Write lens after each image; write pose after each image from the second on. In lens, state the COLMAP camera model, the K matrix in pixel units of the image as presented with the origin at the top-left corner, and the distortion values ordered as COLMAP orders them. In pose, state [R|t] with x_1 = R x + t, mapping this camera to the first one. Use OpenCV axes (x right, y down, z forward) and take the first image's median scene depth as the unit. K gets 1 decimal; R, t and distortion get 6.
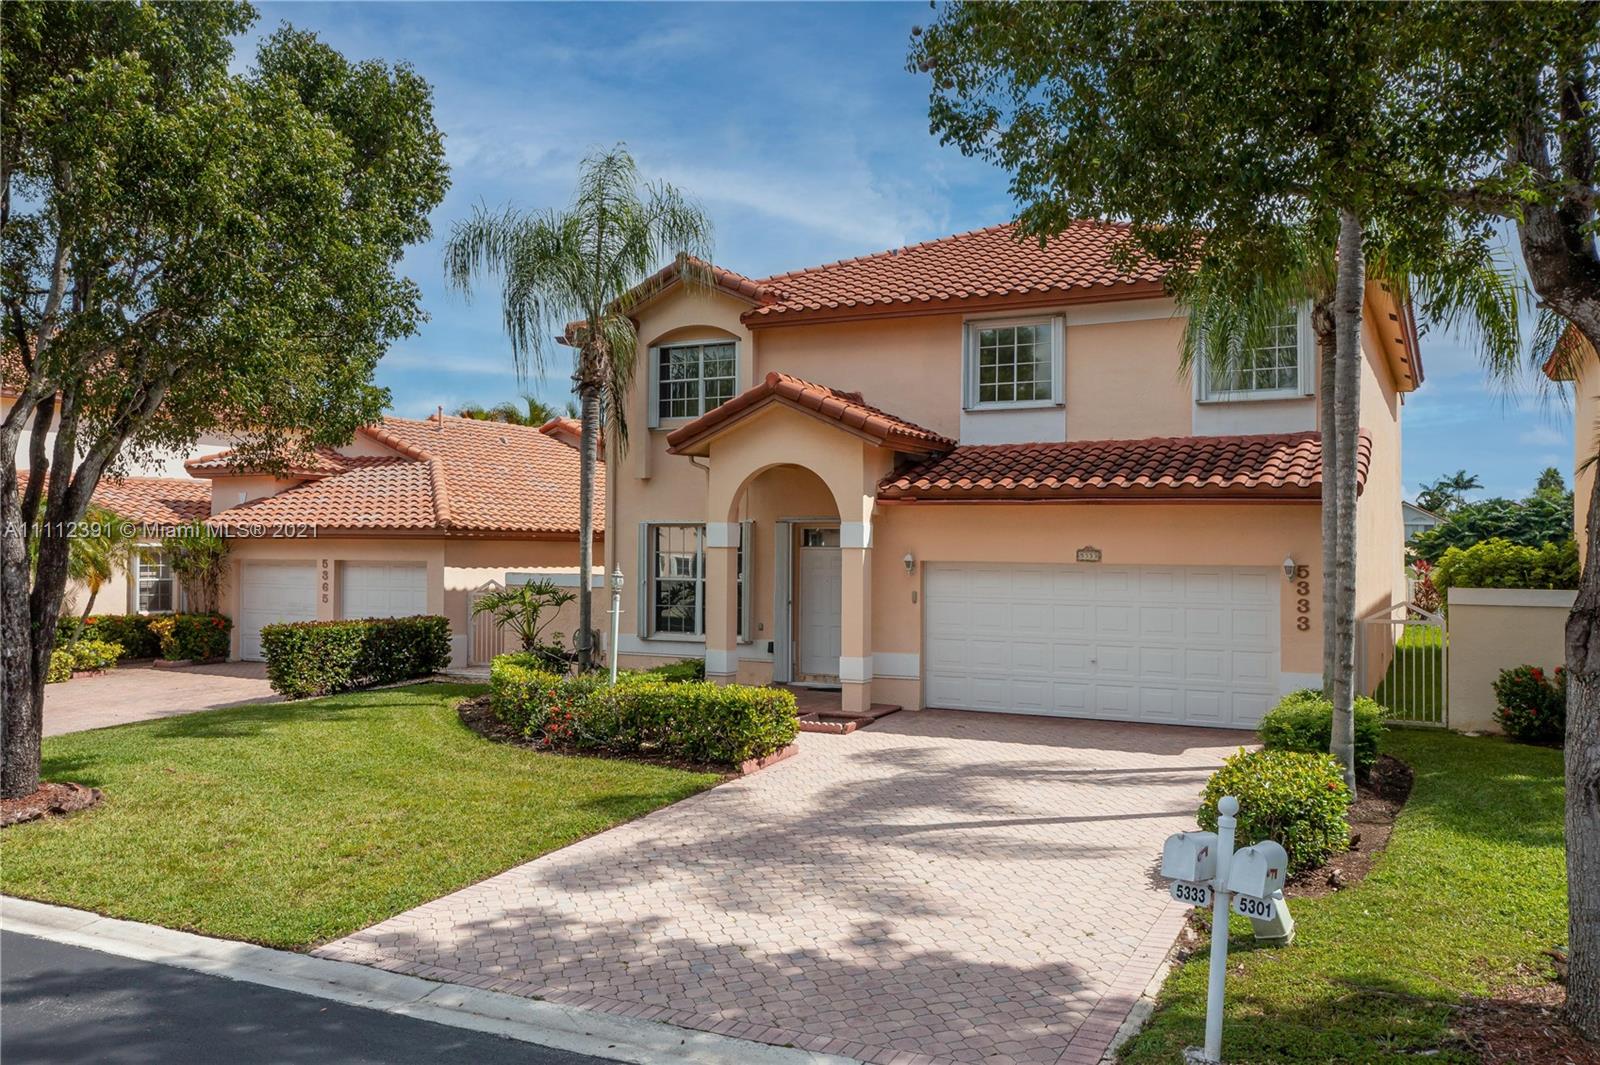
lens RADIAL K [[1282.1, 0, 787.6], [0, 1282.1, 533.7], [0, 0, 1]] dist [0.004316, 0.005560]
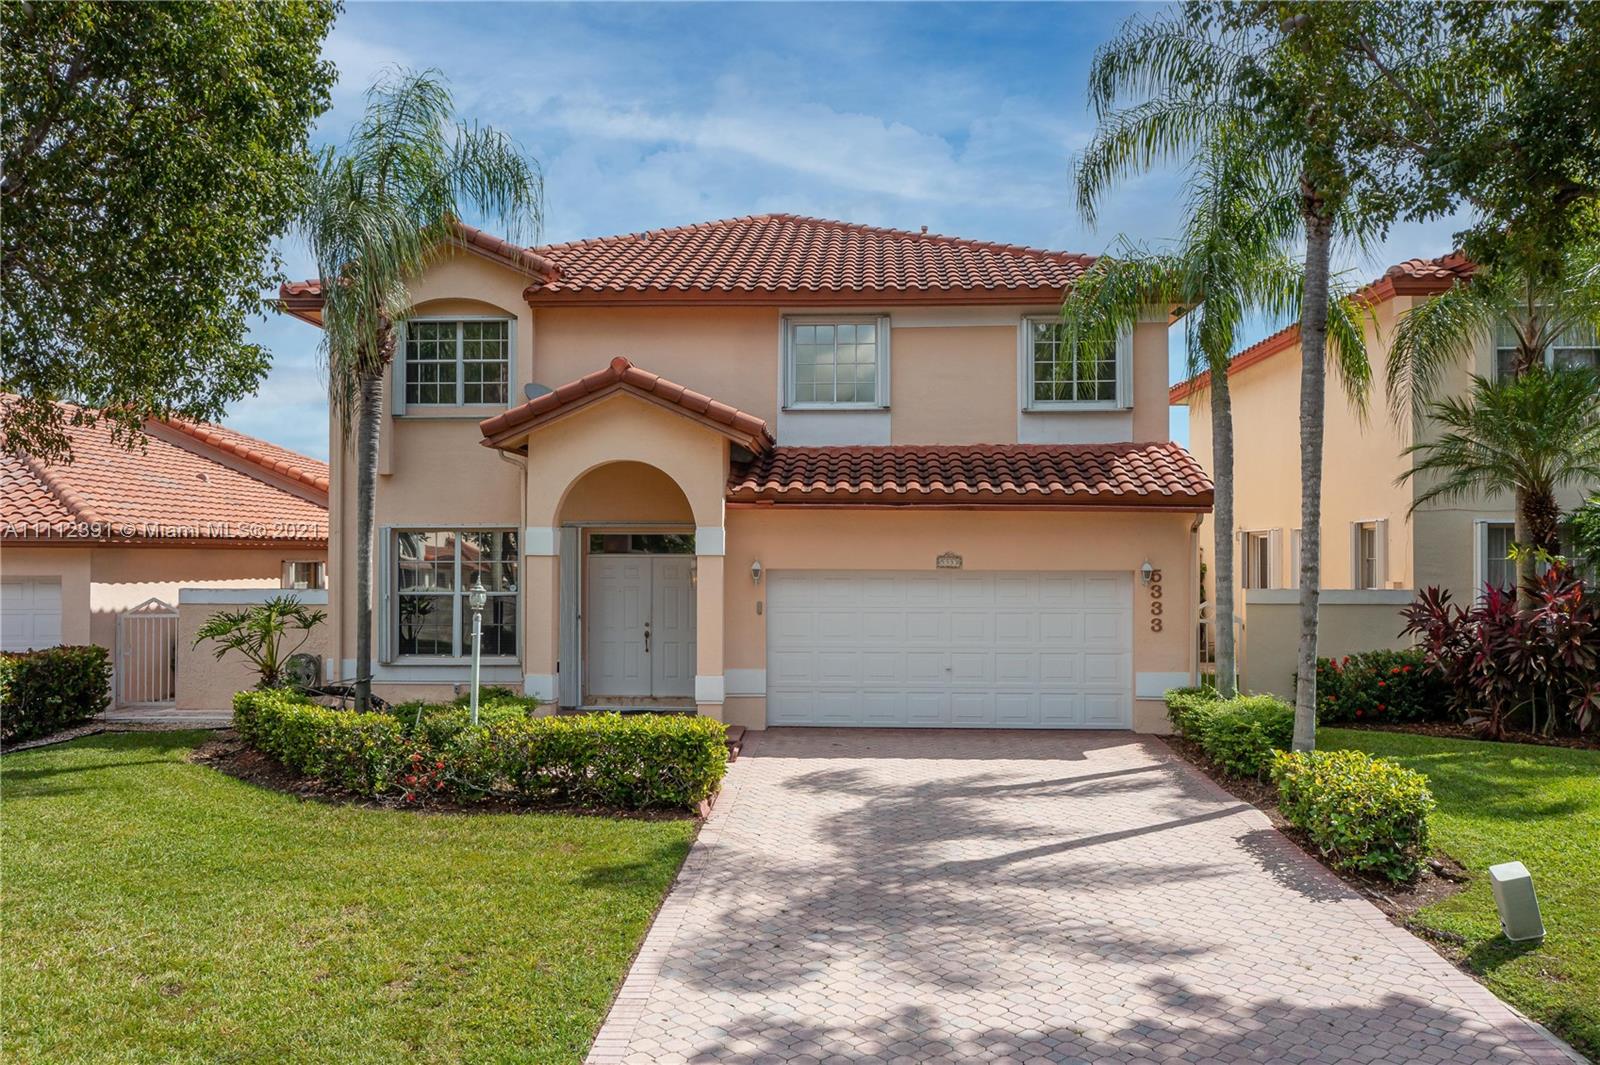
lens RADIAL K [[1282.1, 0, 802.3], [0, 1282.1, 534.8], [0, 0, 1]] dist [0.004316, 0.005560]
pose [[0.909589, 0.000159, 0.415509, -0.299139], [0.000755, 0.999998, -0.002035, -0.001964], [-0.415508, 0.002165, 0.909587, 0.163447]]
